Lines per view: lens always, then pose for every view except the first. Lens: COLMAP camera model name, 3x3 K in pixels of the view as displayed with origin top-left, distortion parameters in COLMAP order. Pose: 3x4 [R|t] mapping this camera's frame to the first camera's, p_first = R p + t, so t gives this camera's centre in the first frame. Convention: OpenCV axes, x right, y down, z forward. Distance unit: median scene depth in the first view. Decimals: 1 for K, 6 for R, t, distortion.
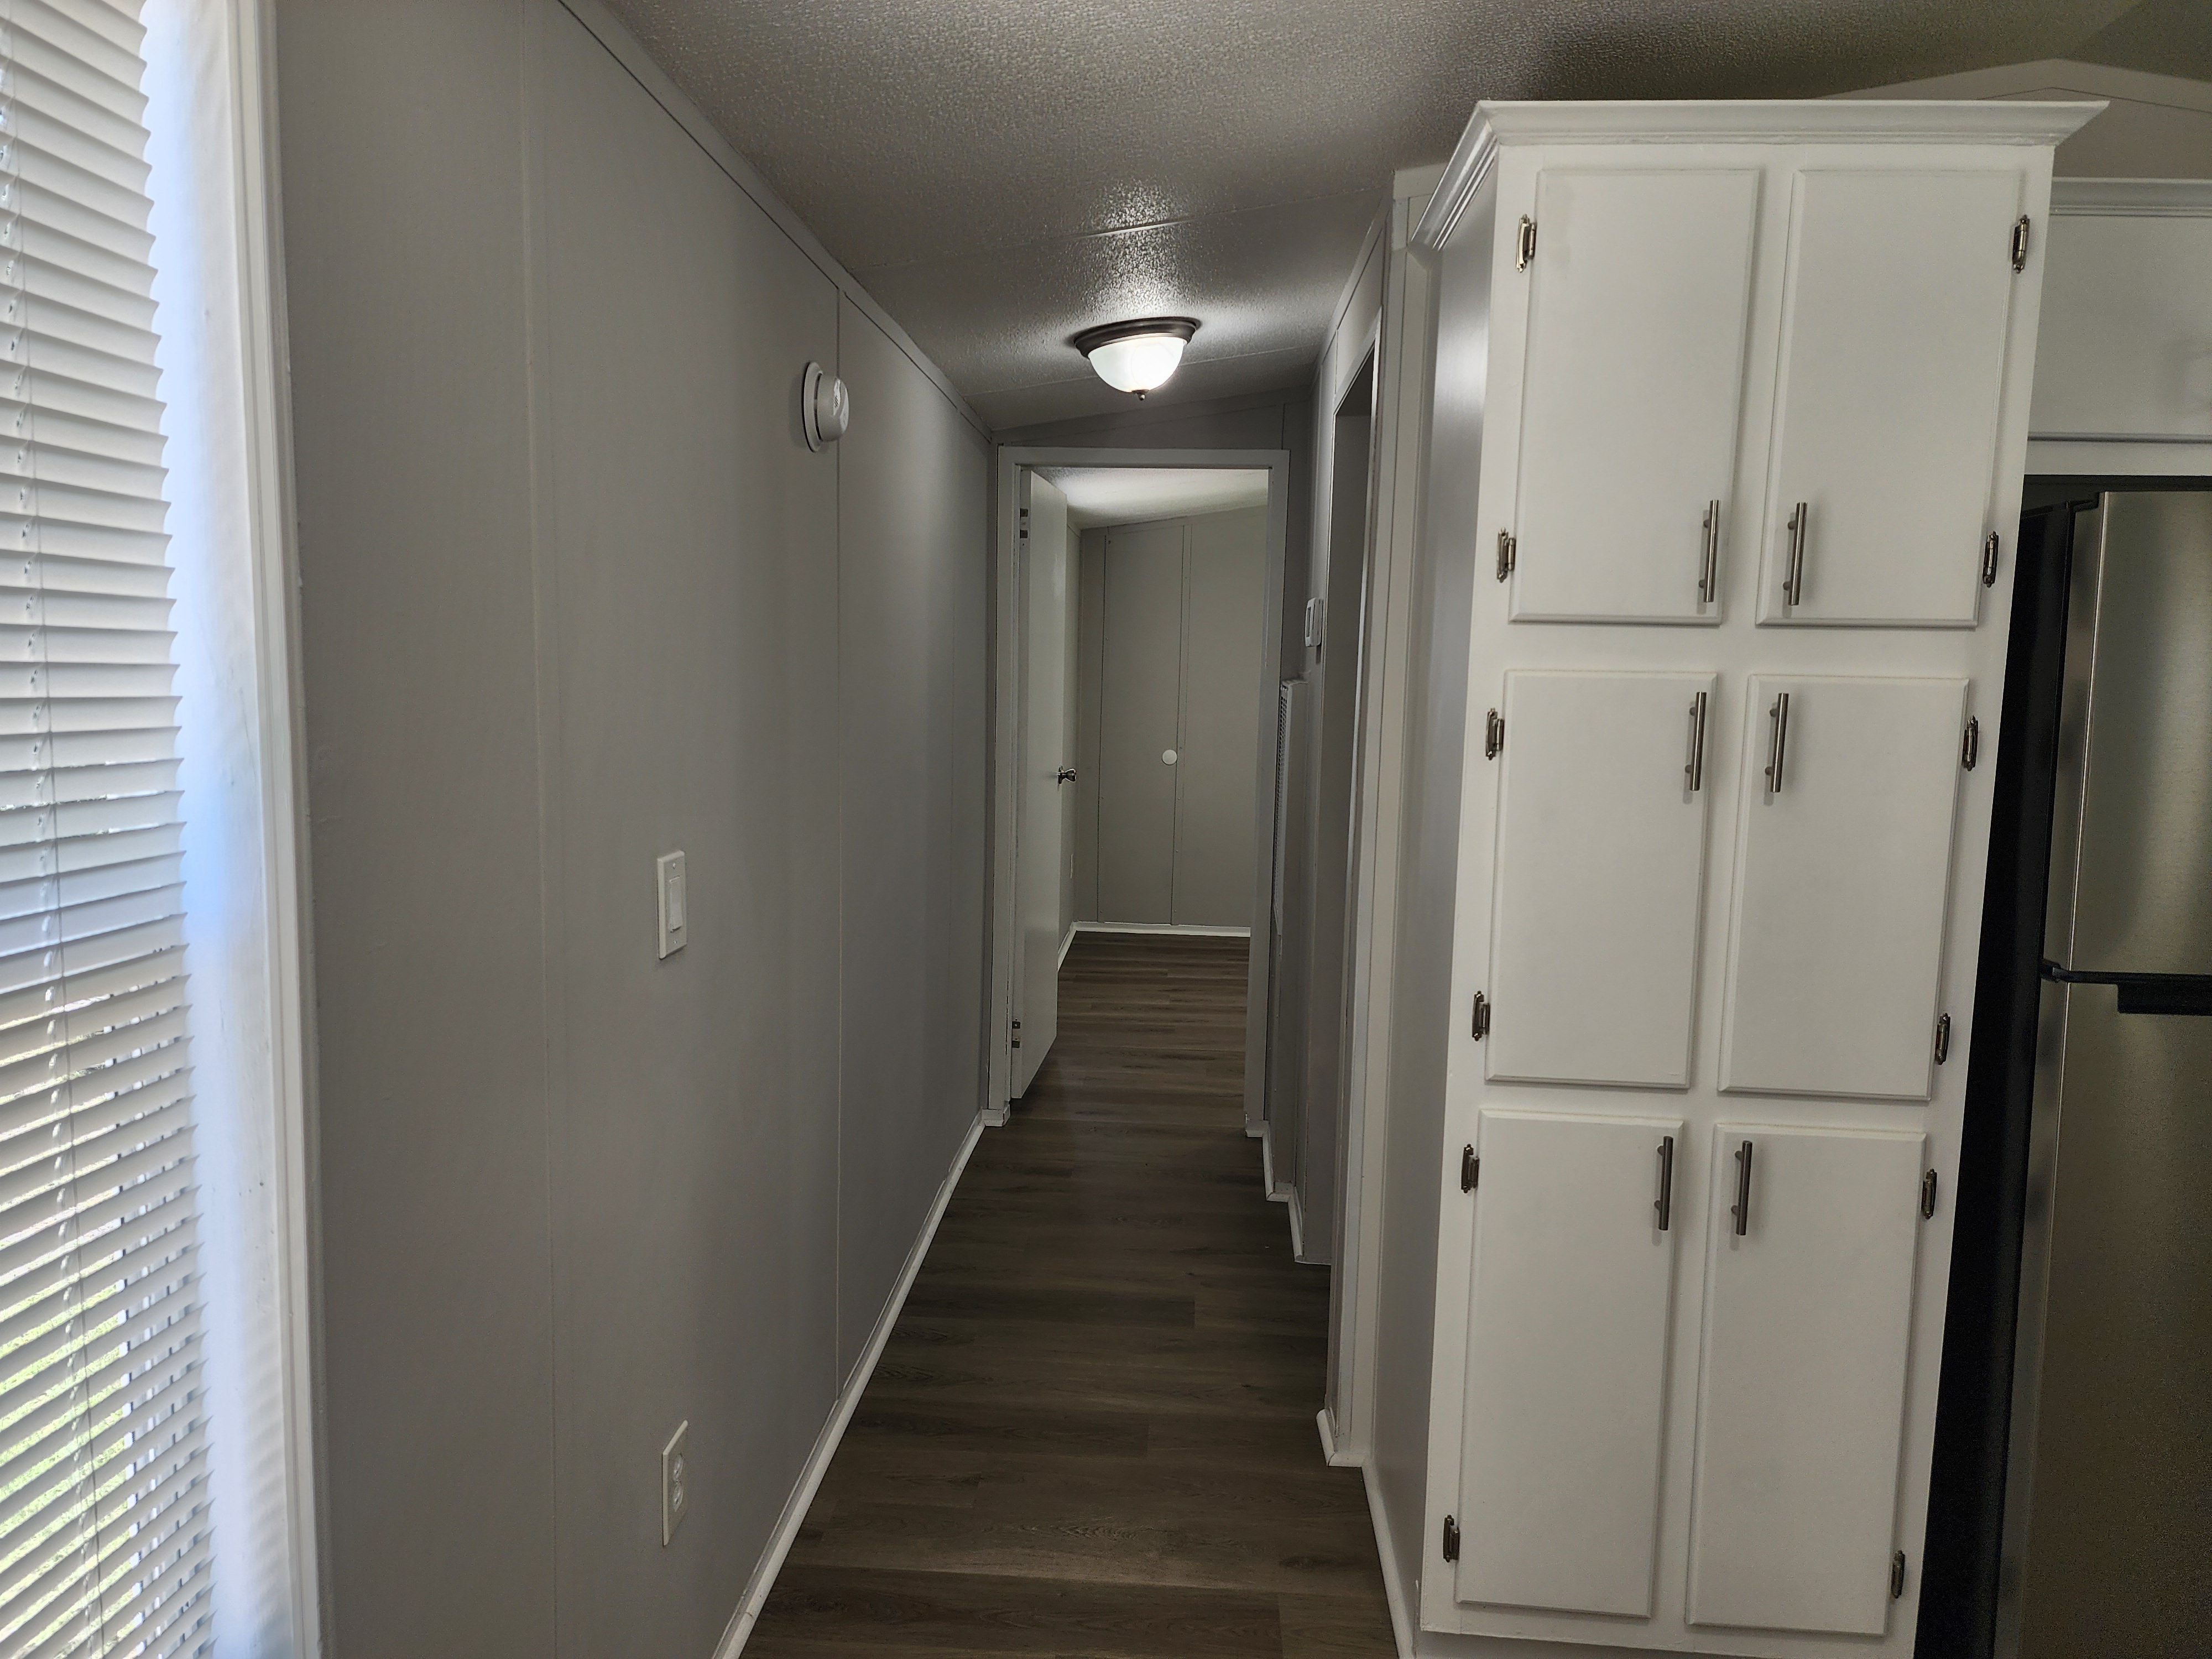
lens RADIAL K [[1463.2, 0, 1103.9], [0, 1463.2, 833.8], [0, 0, 1]] dist [0.003270, -0.000858]
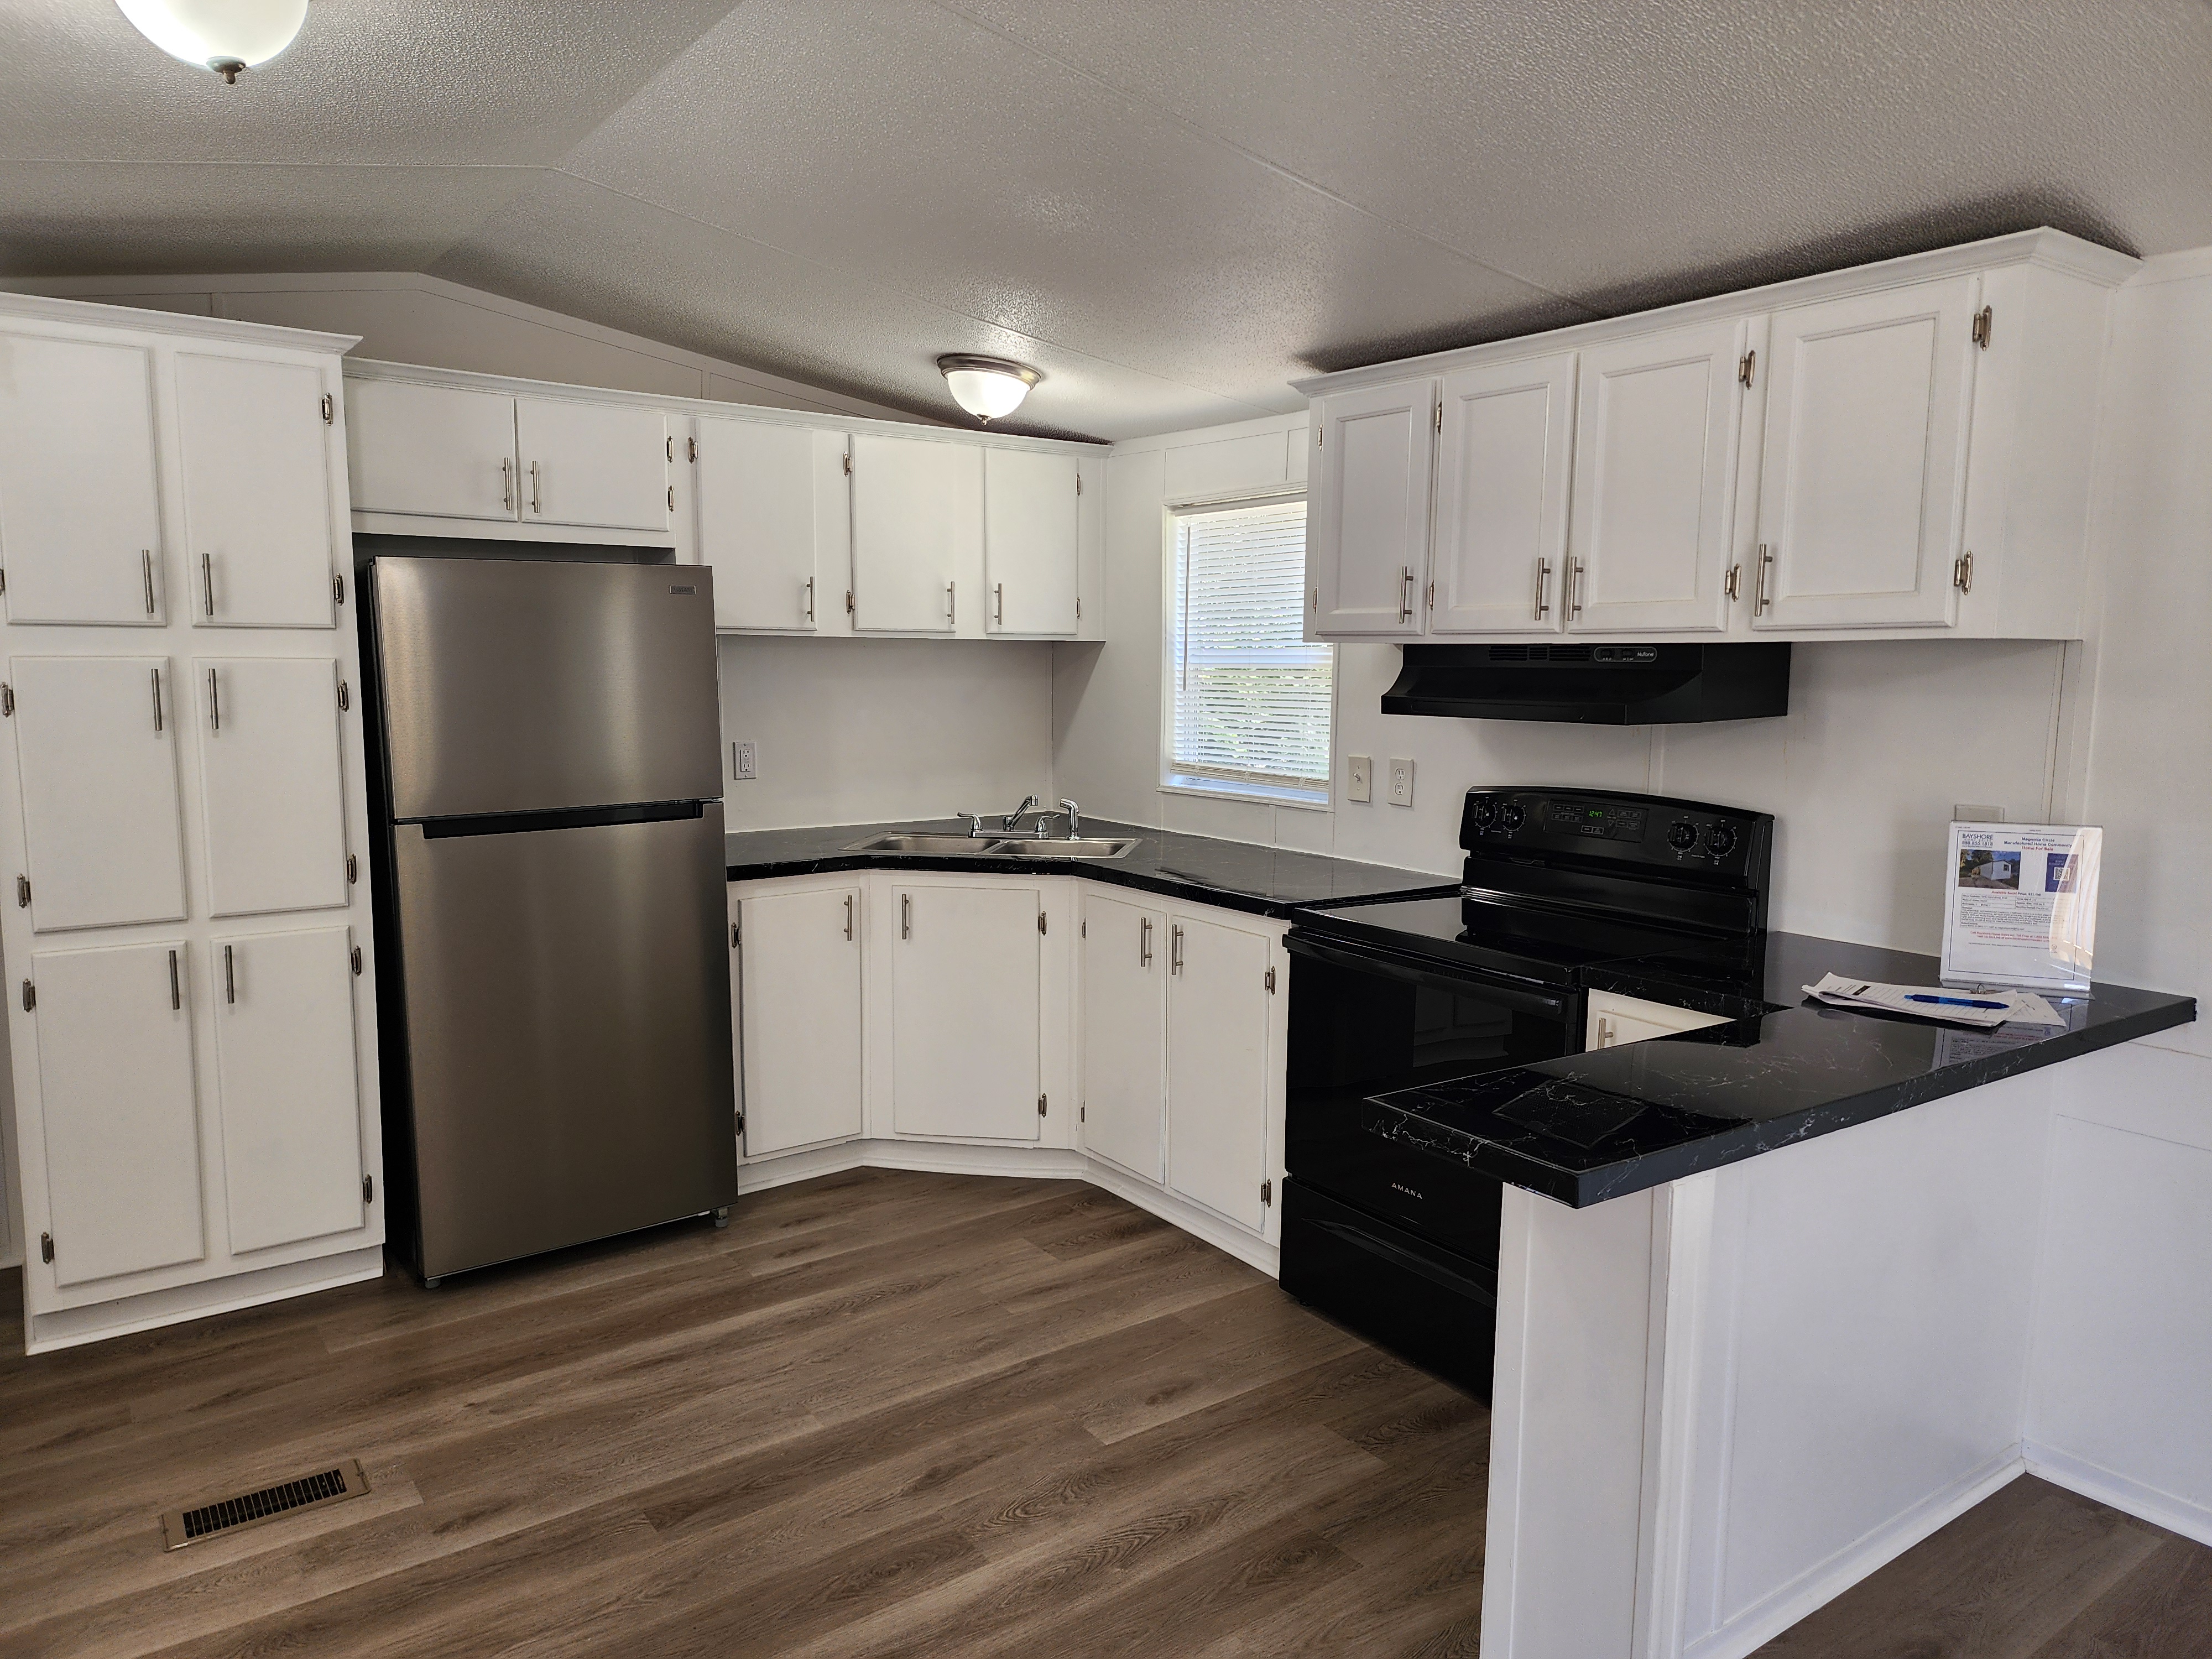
lens RADIAL K [[1463.2, 0, 1110.8], [0, 1463.2, 833.7], [0, 0, 1]] dist [0.003270, -0.000858]
pose [[0.756496, -0.095830, 0.646939, 0.143861], [0.073579, 0.995397, 0.061406, 0.060535], [-0.649846, 0.001147, 0.760065, -0.887960]]
